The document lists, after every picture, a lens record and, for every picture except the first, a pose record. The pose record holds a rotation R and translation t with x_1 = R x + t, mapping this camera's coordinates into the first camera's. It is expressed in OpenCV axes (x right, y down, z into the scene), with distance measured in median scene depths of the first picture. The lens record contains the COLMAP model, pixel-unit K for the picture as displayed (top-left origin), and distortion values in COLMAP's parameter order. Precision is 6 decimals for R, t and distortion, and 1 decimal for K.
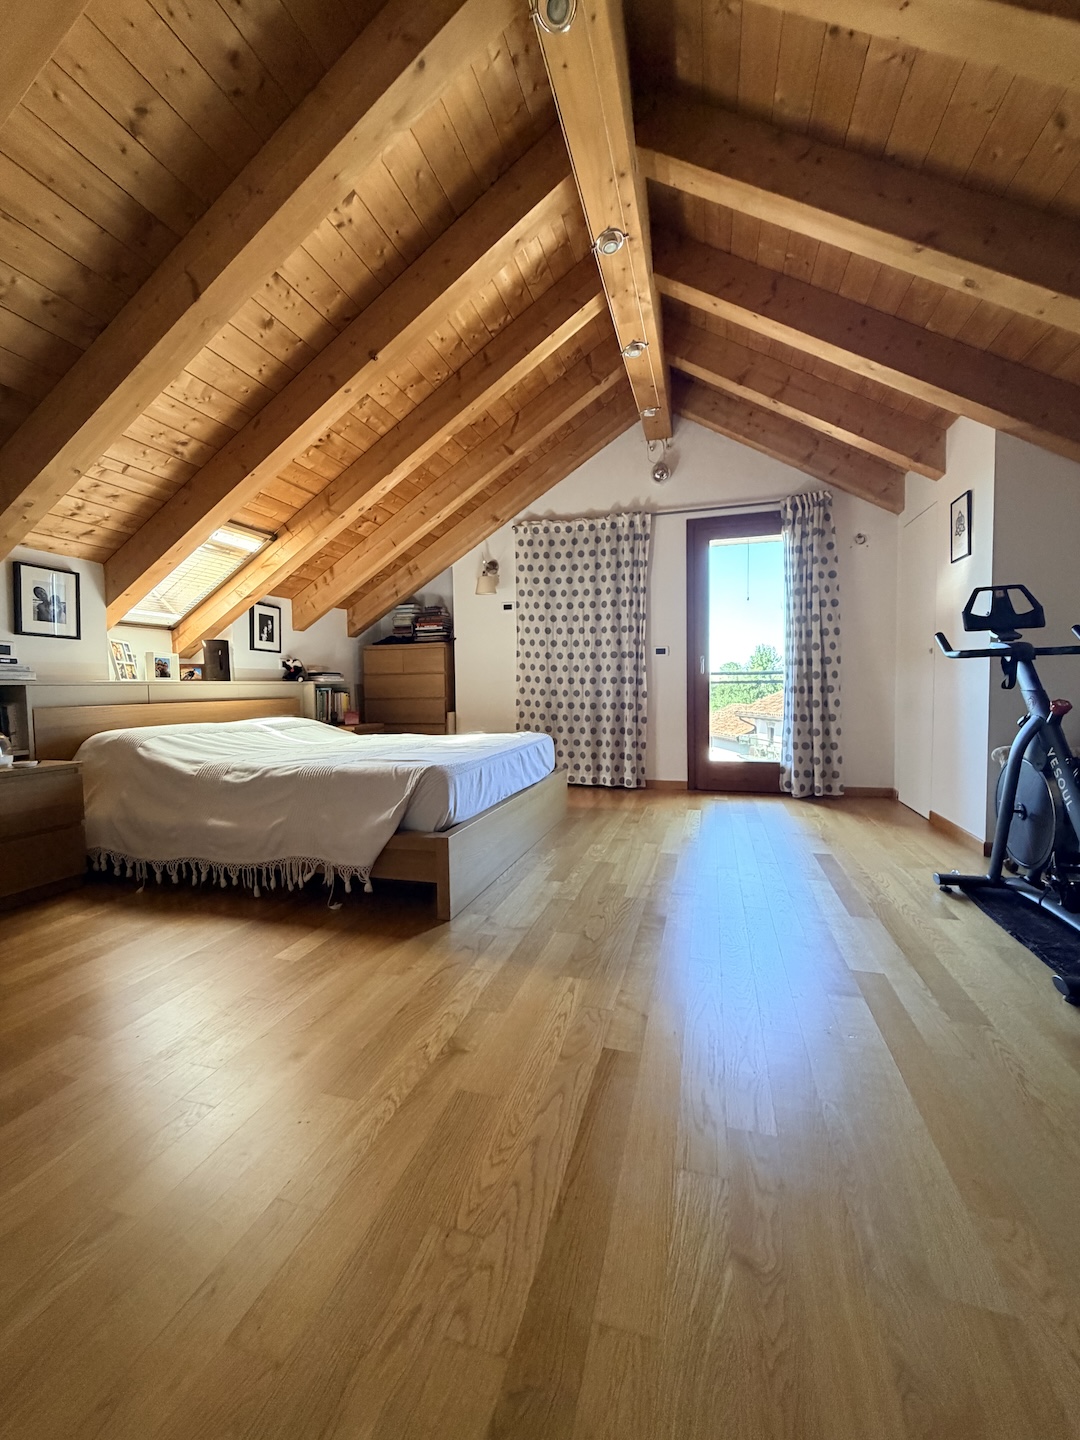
lens RADIAL K [[574.2, 0, 541.8], [0, 574.2, 714.3], [0, 0, 1]] dist [0.001238, -0.000310]
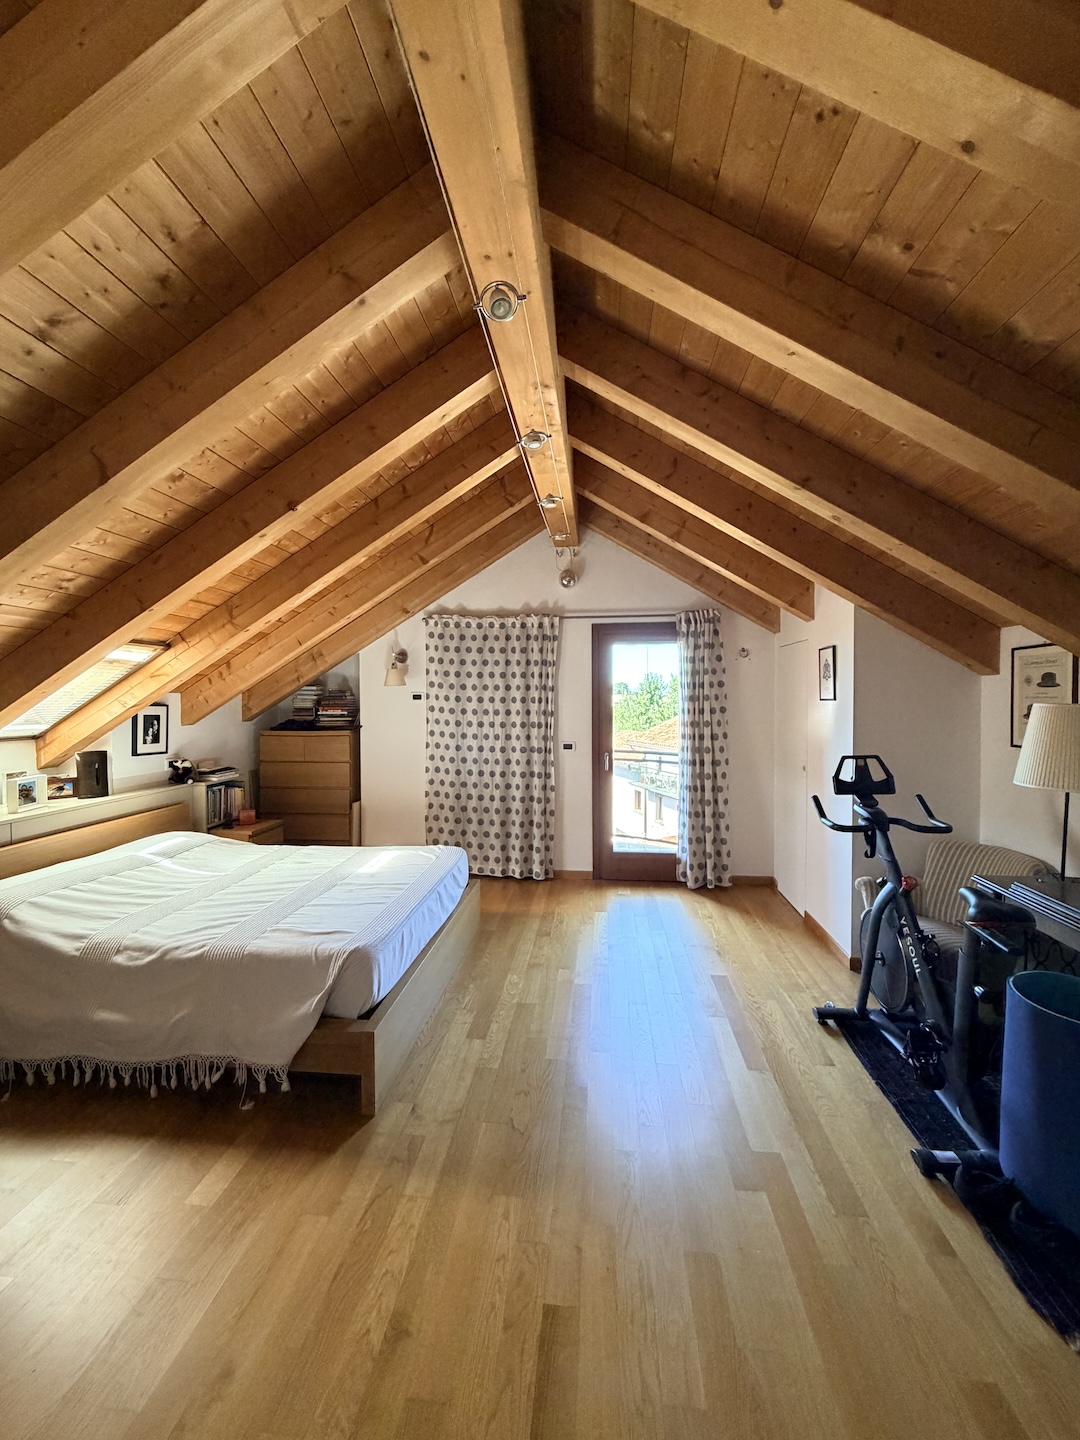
lens RADIAL K [[574.2, 0, 541.8], [0, 574.2, 714.3], [0, 0, 1]] dist [0.001238, -0.000310]
pose [[0.983646, 0.006864, 0.179984, -0.030595], [-0.001692, 0.999582, -0.028875, -0.154056], [-0.180106, 0.028098, 0.983246, -0.020771]]
